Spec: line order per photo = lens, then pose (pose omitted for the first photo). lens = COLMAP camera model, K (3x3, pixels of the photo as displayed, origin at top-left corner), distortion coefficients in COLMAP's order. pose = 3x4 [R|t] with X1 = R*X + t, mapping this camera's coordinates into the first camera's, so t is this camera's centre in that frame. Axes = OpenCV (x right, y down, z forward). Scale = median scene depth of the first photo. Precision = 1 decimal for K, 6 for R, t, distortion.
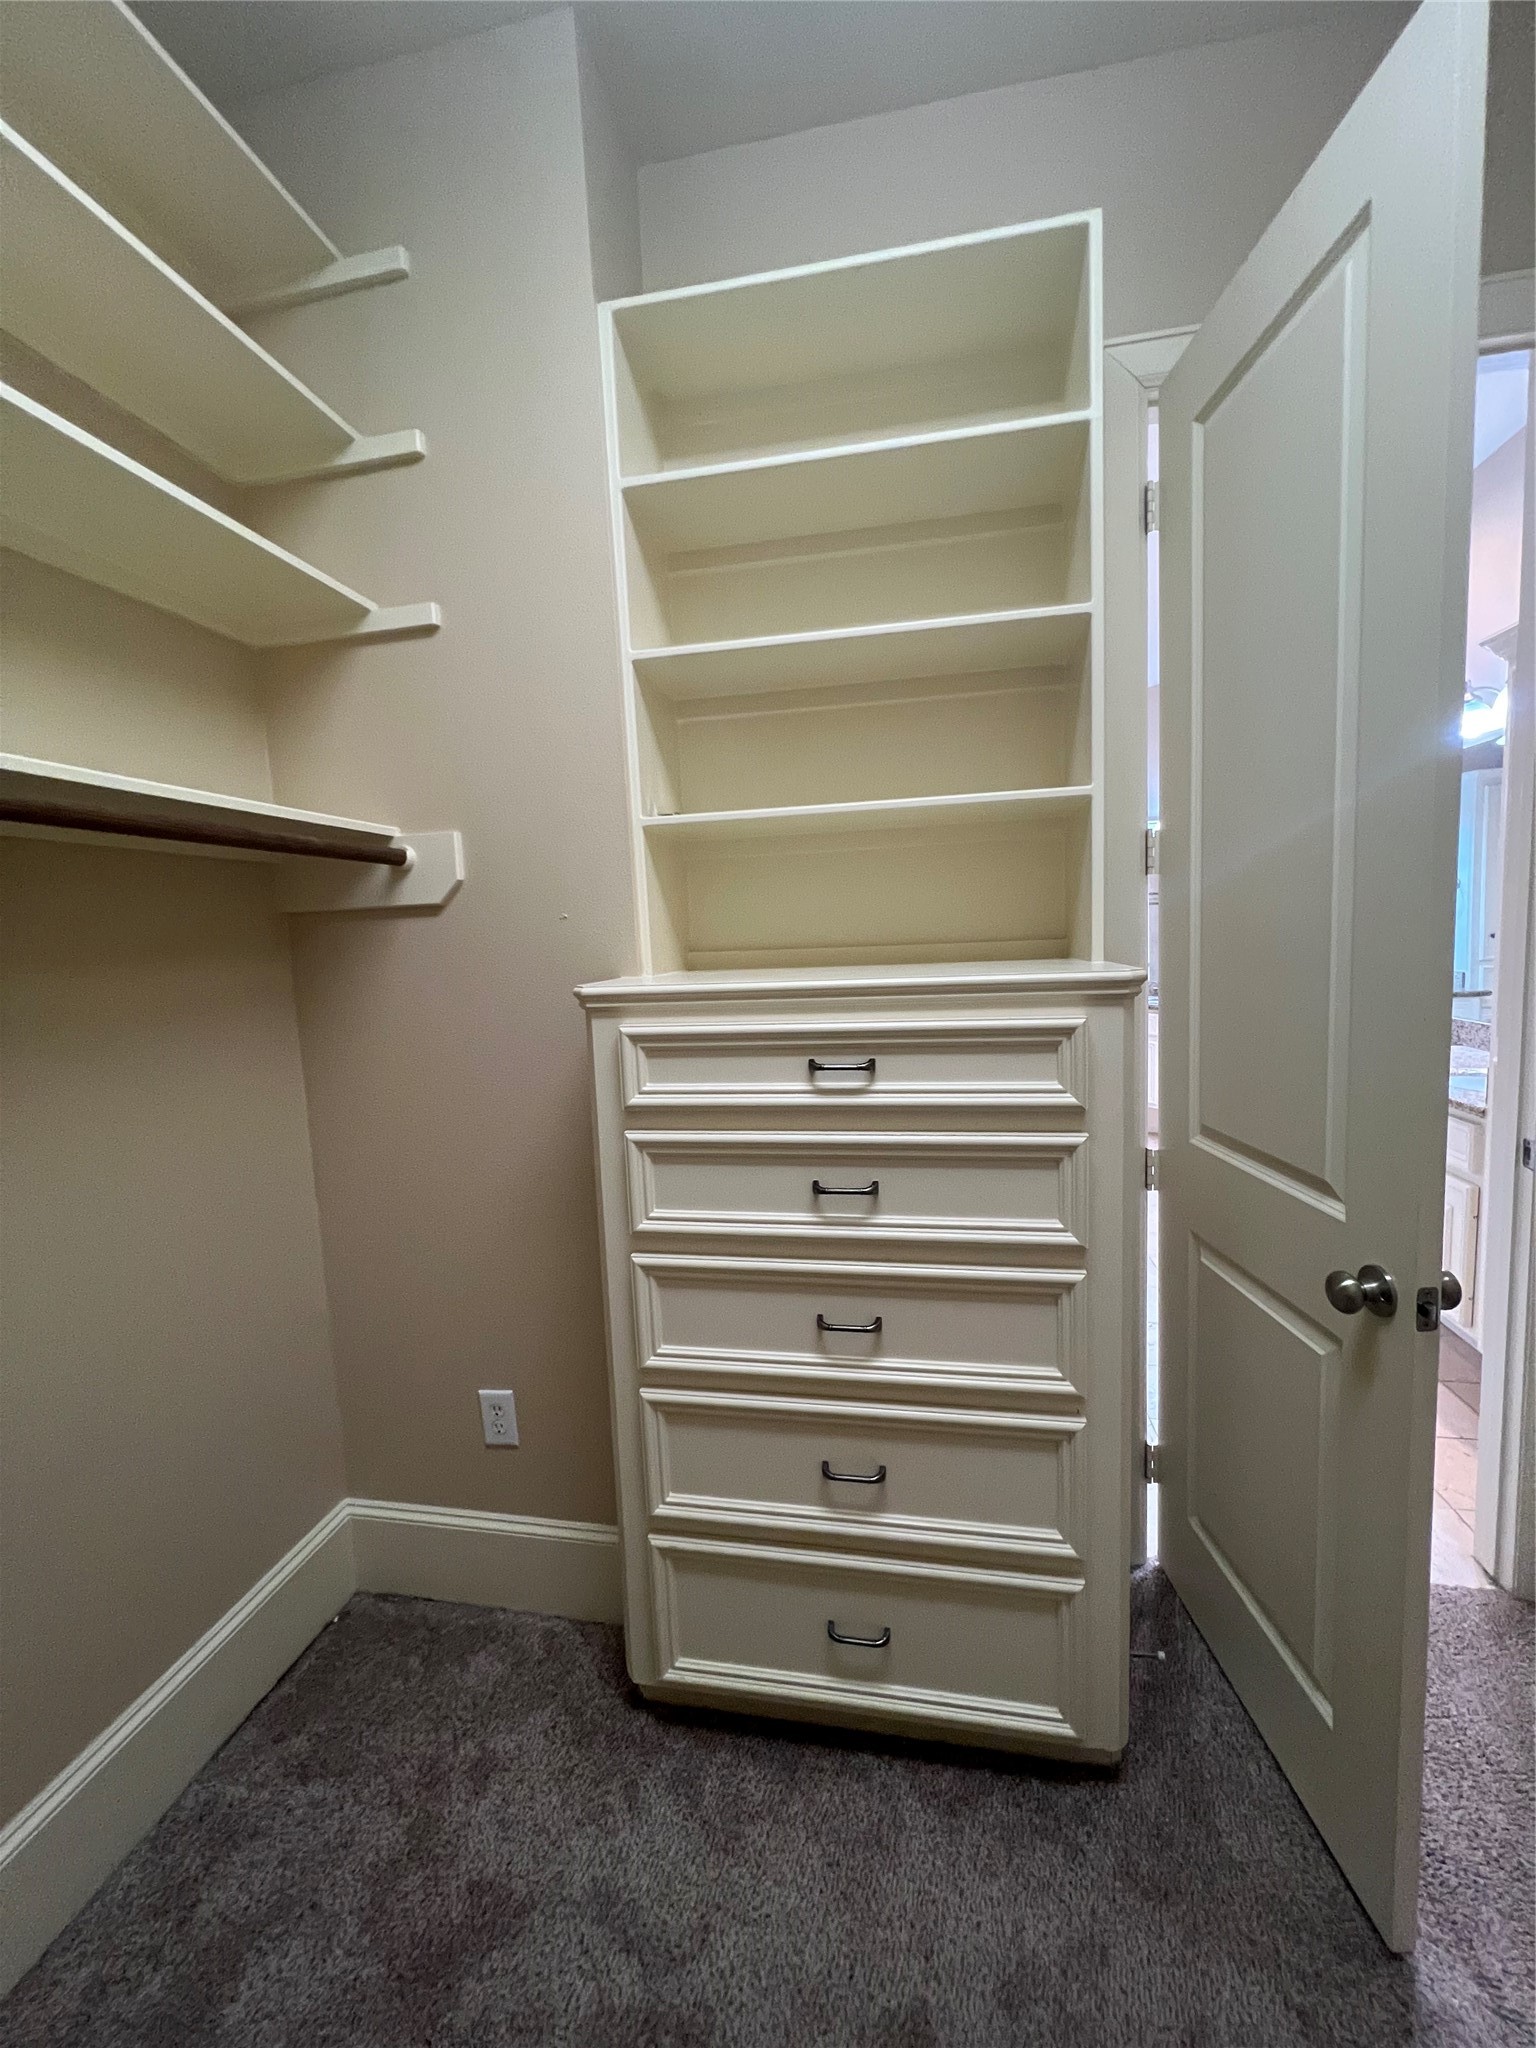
lens RADIAL K [[821.3, 0, 767.9], [0, 821.3, 1020.4], [0, 0, 1]] dist [-0.000447, -0.000191]
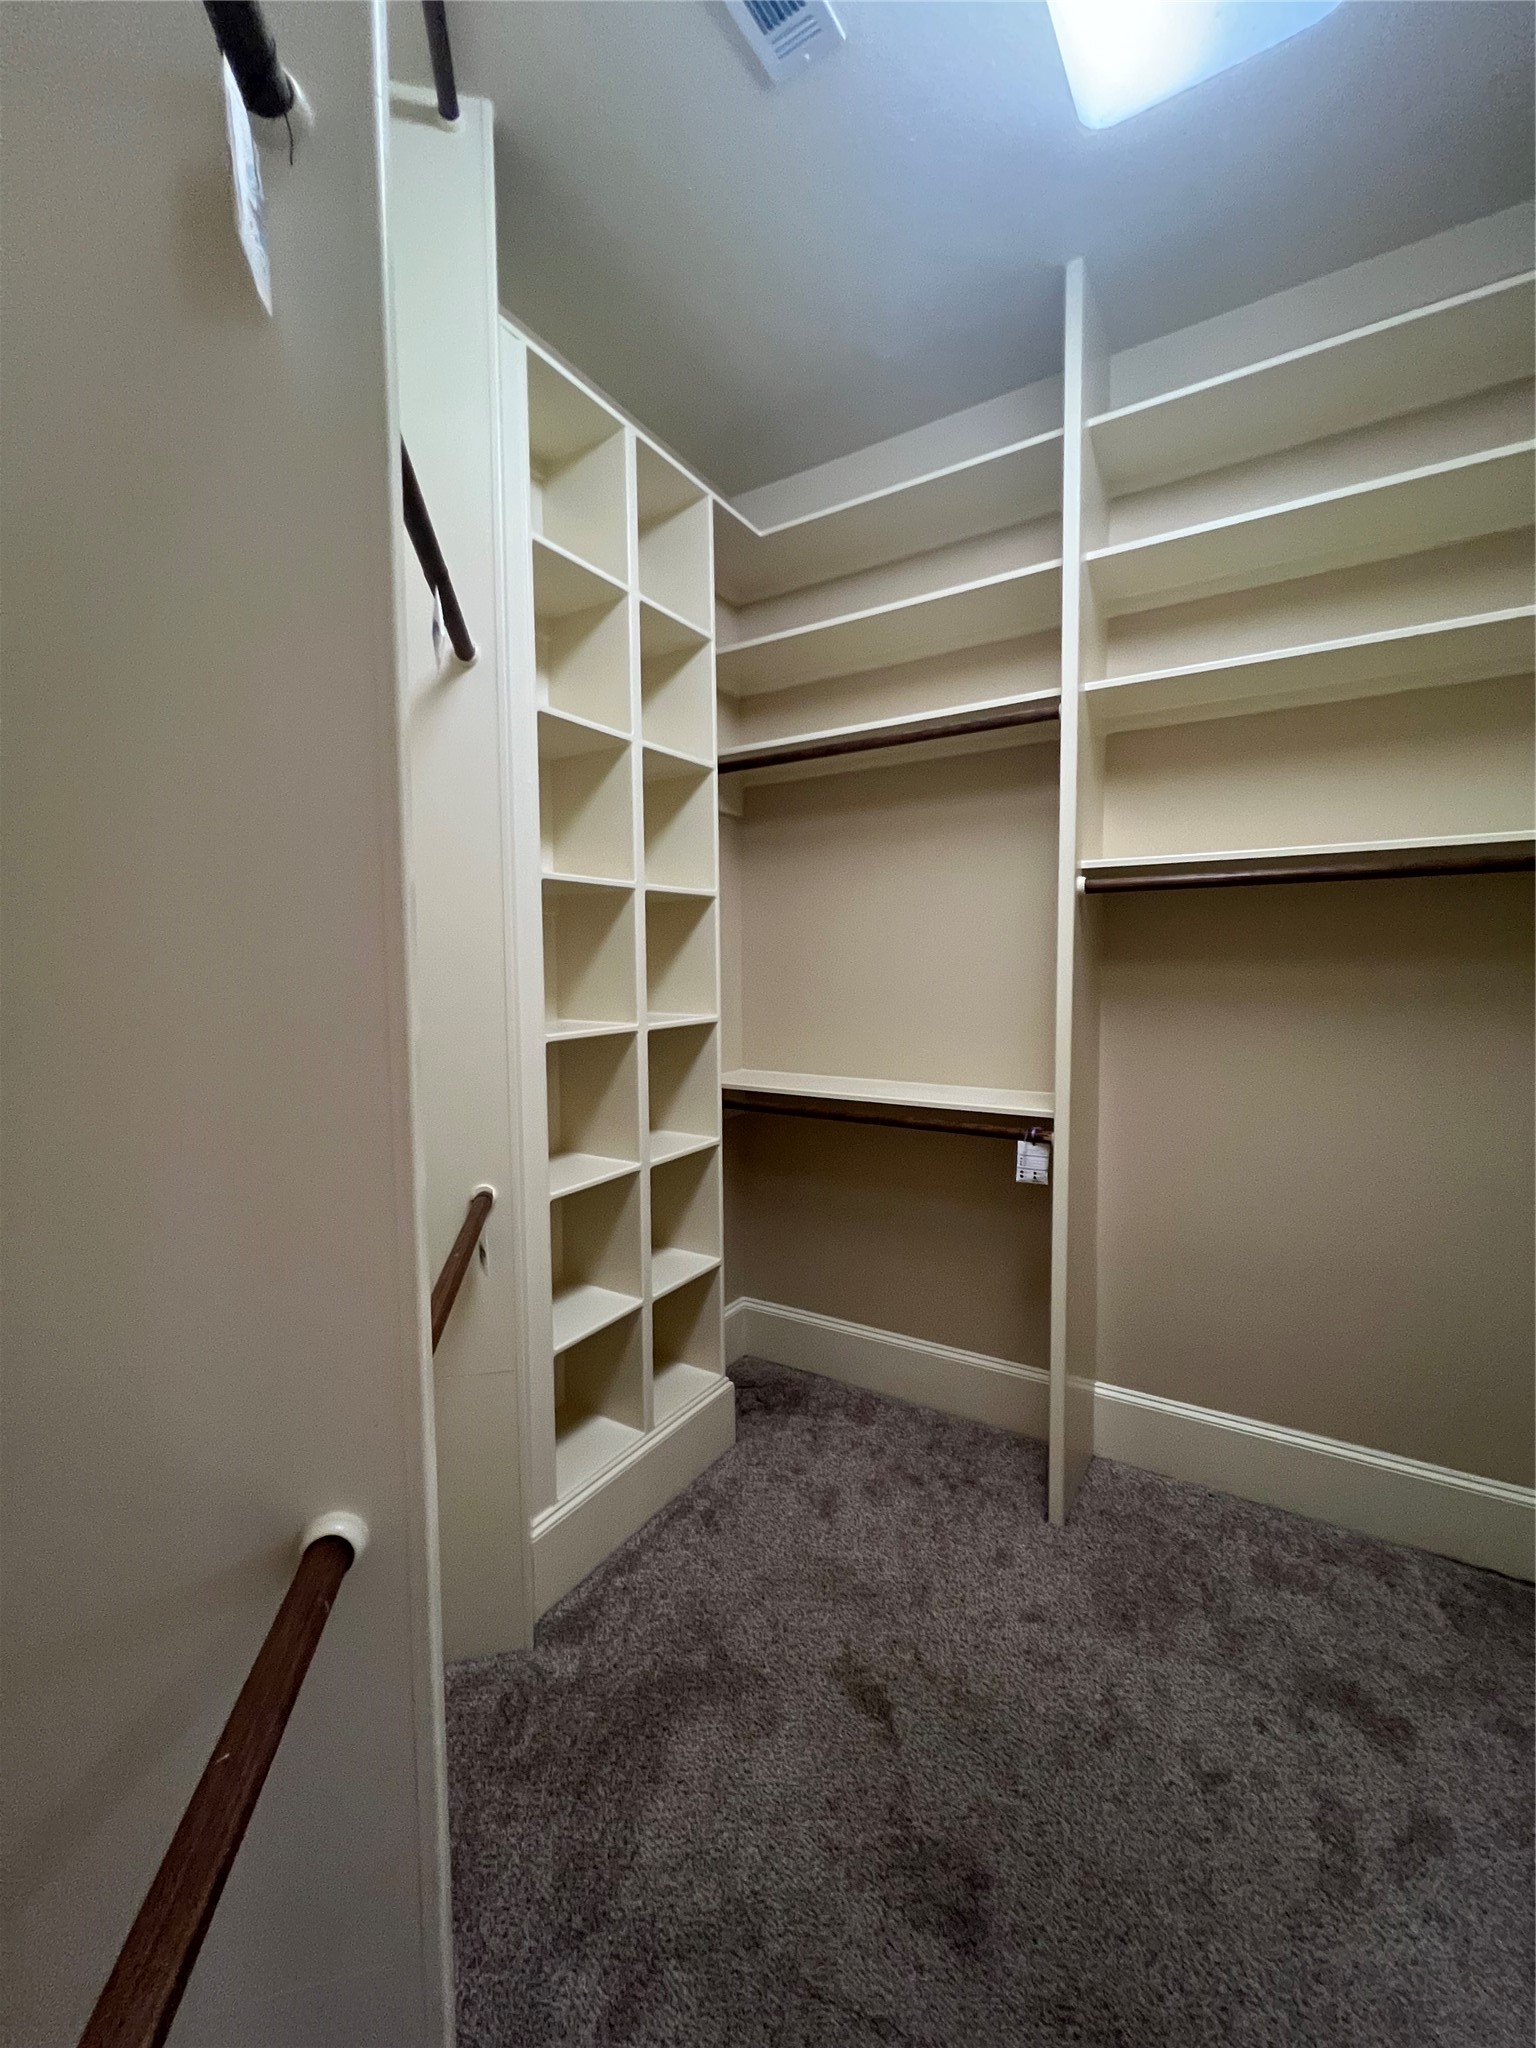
lens RADIAL K [[821.3, 0, 769.0], [0, 821.3, 1021.1], [0, 0, 1]] dist [-0.000447, -0.000191]
pose [[-0.364901, 0.116625, -0.923713, 0.991298], [-0.076183, 0.985057, 0.154466, -0.092235], [0.927924, 0.126736, -0.350564, 0.411313]]
